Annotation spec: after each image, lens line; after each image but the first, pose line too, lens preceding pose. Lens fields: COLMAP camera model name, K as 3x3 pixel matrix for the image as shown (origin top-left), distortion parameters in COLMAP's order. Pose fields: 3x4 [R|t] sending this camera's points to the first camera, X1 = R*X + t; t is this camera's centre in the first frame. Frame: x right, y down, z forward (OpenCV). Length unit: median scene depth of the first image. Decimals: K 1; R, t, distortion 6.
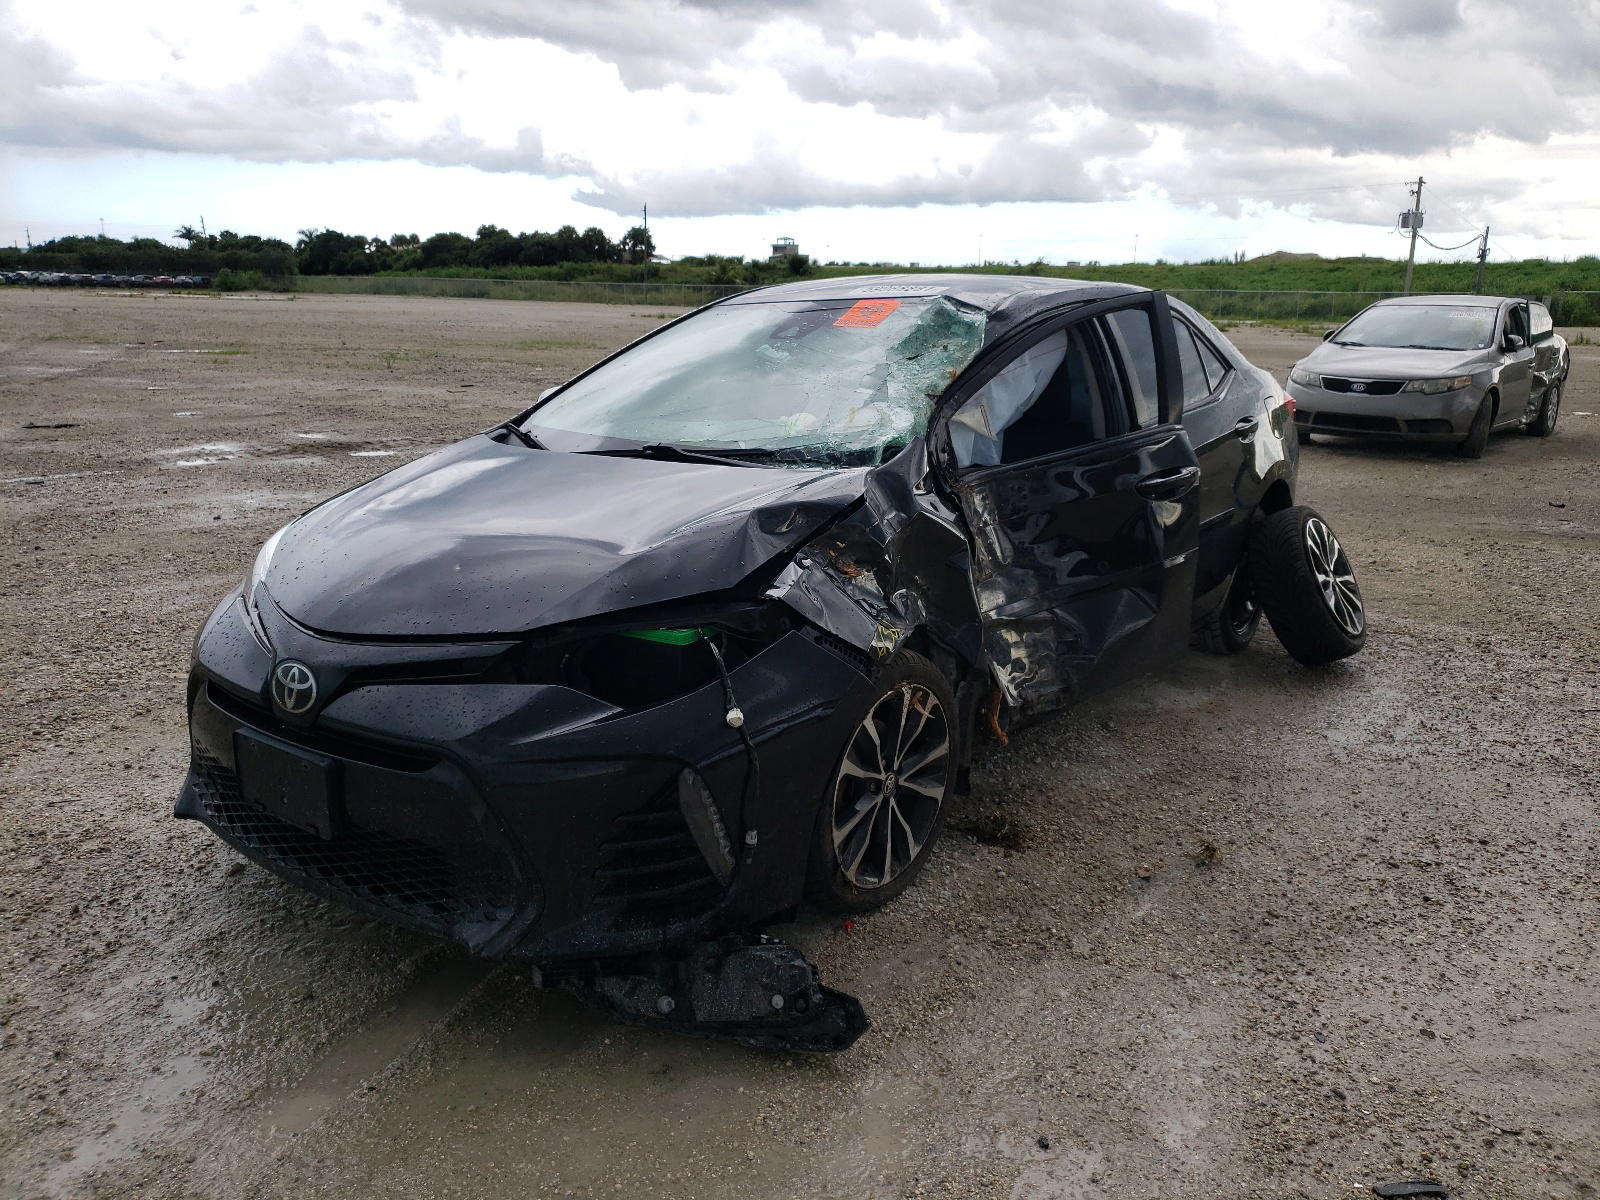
lens RADIAL K [[1237.6, 0, 800.2], [0, 1237.6, 548.5], [0, 0, 1]] dist [0.001763, -0.001610]
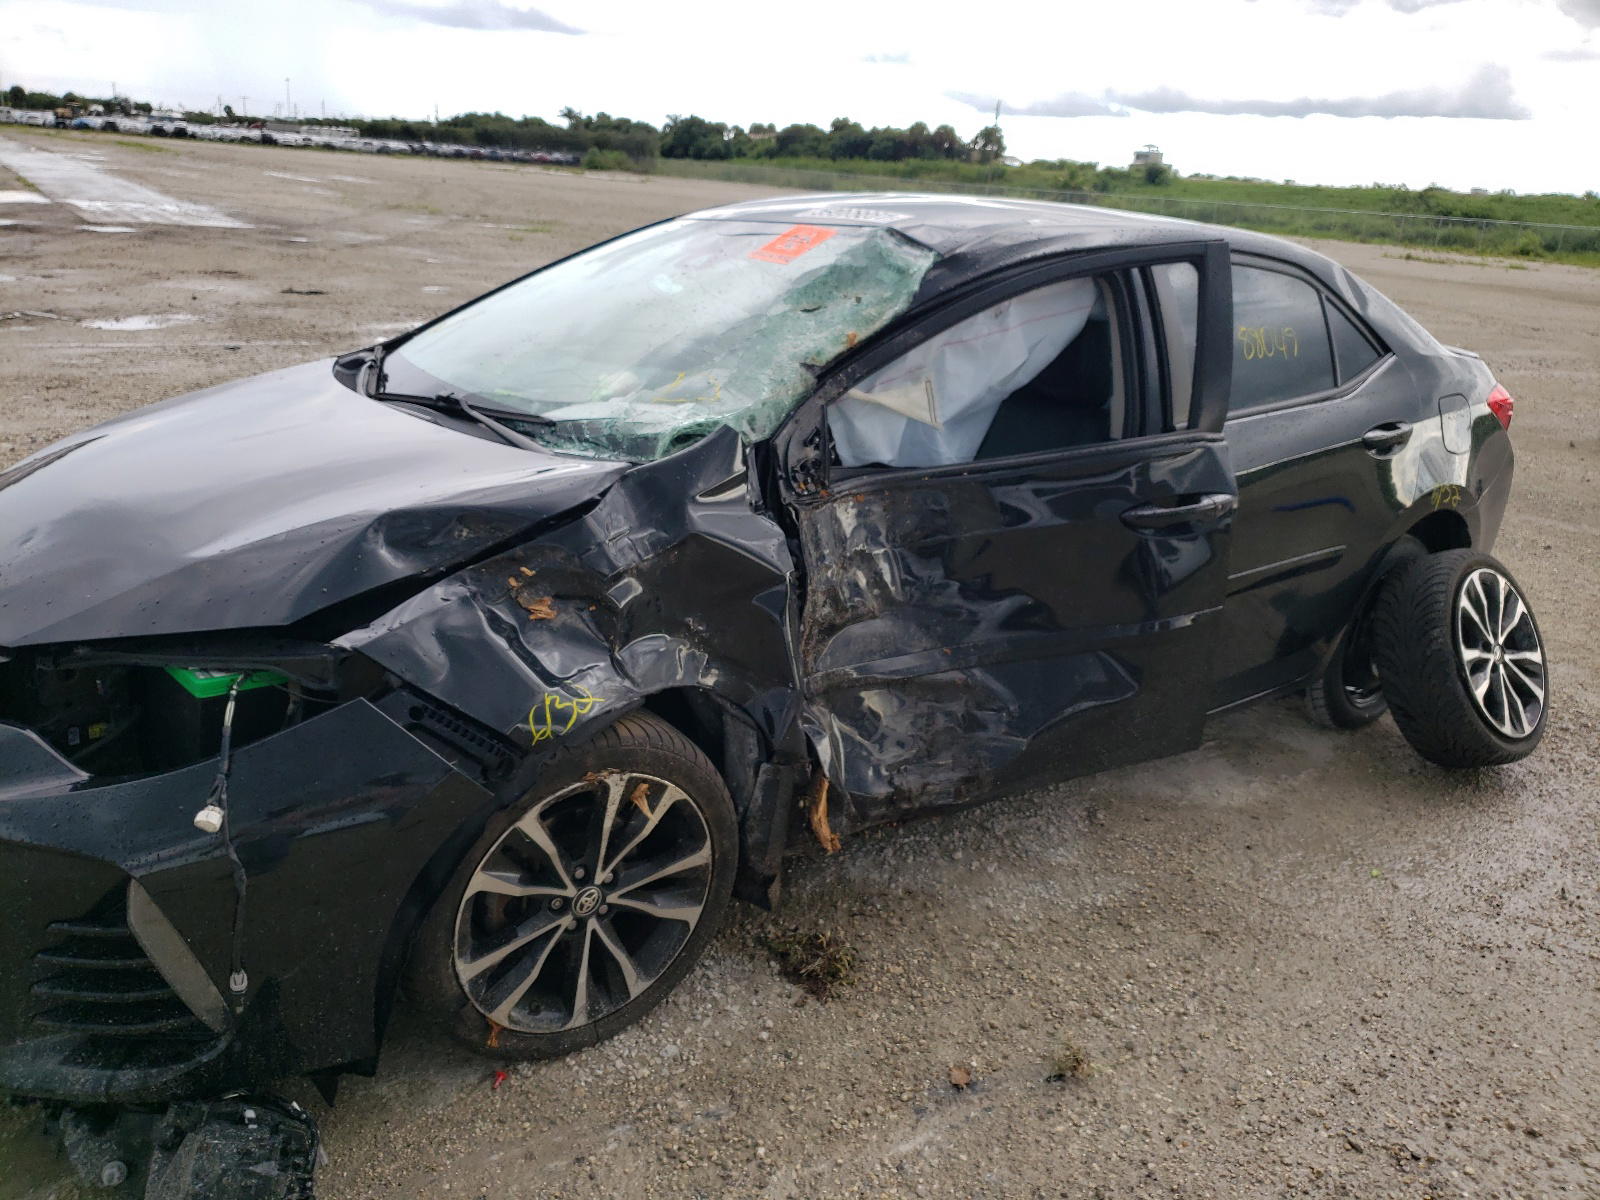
lens RADIAL K [[1237.6, 0, 800.2], [0, 1237.6, 548.5], [0, 0, 1]] dist [0.001763, -0.001610]
pose [[0.961048, 0.128773, -0.244549, 0.257269], [-0.110061, 0.989954, 0.088754, -0.070613], [0.253521, -0.058382, 0.965567, 0.249479]]
